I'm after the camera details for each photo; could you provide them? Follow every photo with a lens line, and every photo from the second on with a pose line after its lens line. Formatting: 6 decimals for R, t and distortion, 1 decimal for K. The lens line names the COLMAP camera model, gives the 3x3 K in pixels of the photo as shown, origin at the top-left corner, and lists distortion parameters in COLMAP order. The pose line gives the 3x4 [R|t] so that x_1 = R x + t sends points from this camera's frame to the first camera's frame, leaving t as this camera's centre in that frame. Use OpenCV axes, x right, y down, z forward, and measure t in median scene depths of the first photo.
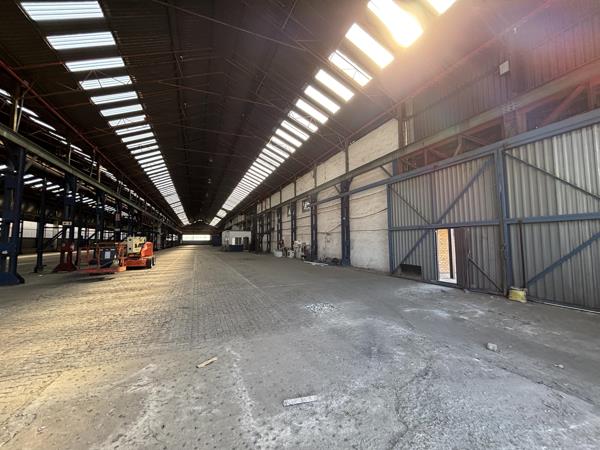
lens RADIAL K [[241.5, 0, 300.8], [0, 241.5, 224.2], [0, 0, 1]] dist [-0.000725, 0.000523]
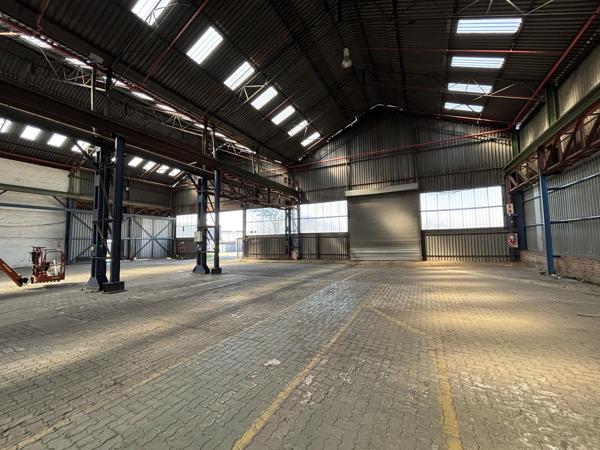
lens RADIAL K [[241.5, 0, 300.8], [0, 241.5, 224.2], [0, 0, 1]] dist [-0.000725, 0.000523]
pose [[-0.643123, 0.070009, 0.762556, -2.179893], [-0.031529, 0.992547, -0.117715, 0.082206], [-0.765113, -0.099748, -0.636123, 0.848655]]
